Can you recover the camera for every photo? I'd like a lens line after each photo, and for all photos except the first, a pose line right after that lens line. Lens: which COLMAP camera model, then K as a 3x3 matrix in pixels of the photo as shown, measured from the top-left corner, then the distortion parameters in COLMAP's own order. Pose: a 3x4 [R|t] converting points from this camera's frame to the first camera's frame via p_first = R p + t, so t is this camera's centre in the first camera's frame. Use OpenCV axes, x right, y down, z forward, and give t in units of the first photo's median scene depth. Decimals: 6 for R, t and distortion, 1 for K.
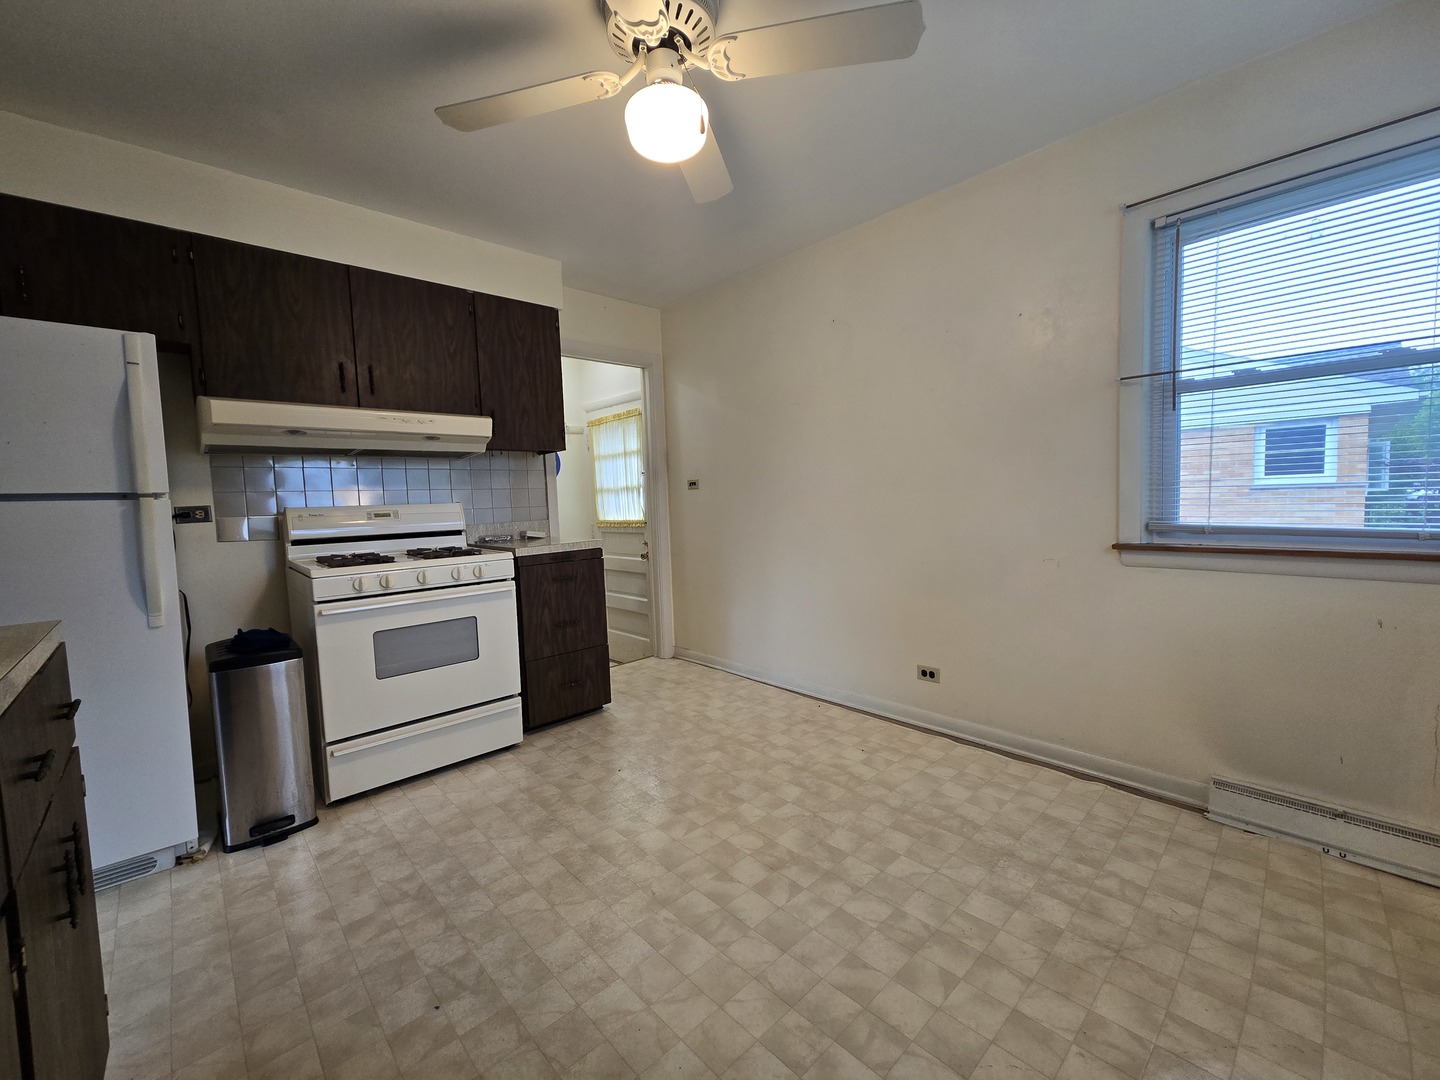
lens RADIAL K [[590.6, 0, 720.0], [0, 590.6, 540.0], [0, 0, 1]] dist [0.002130, 0.000888]
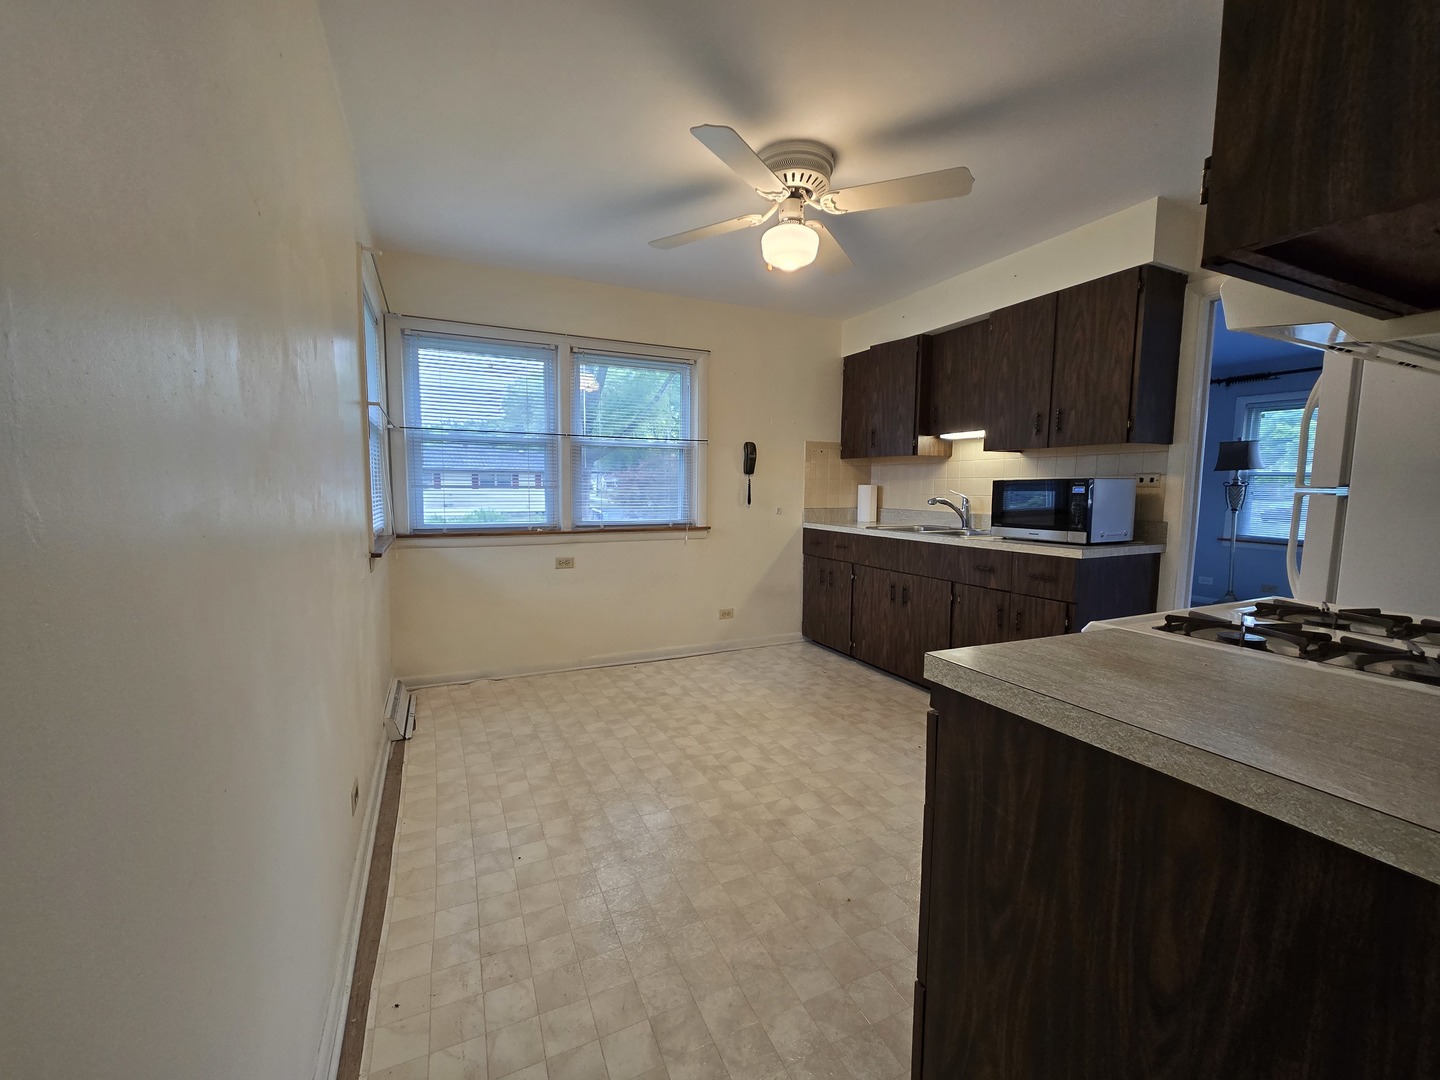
lens RADIAL K [[590.6, 0, 720.0], [0, 590.6, 540.0], [0, 0, 1]] dist [0.002130, 0.000888]
pose [[-0.954536, -0.000980, 0.298094, -0.283533], [0.045069, 0.988025, 0.147563, -0.161866], [-0.294669, 0.154289, -0.943062, 1.994964]]
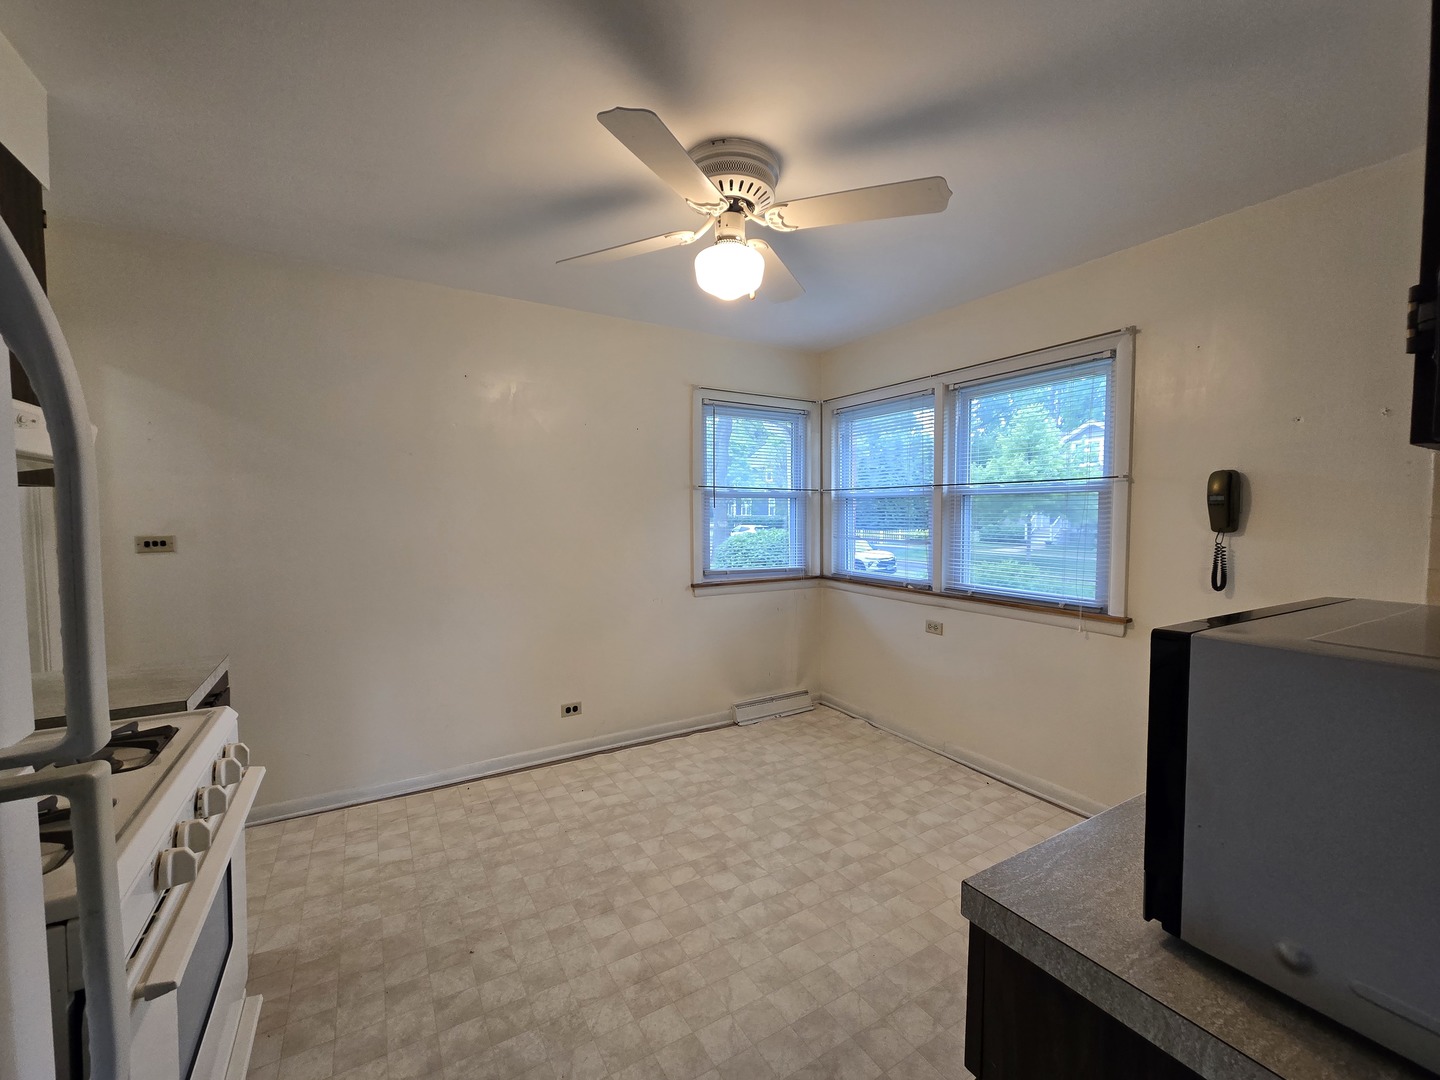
lens RADIAL K [[590.6, 0, 720.0], [0, 590.6, 540.0], [0, 0, 1]] dist [0.002130, 0.000888]
pose [[0.203767, -0.015573, 0.978895, -1.001707], [0.063299, 0.997991, 0.002701, -0.126162], [-0.976971, 0.061413, 0.204344, 0.633903]]
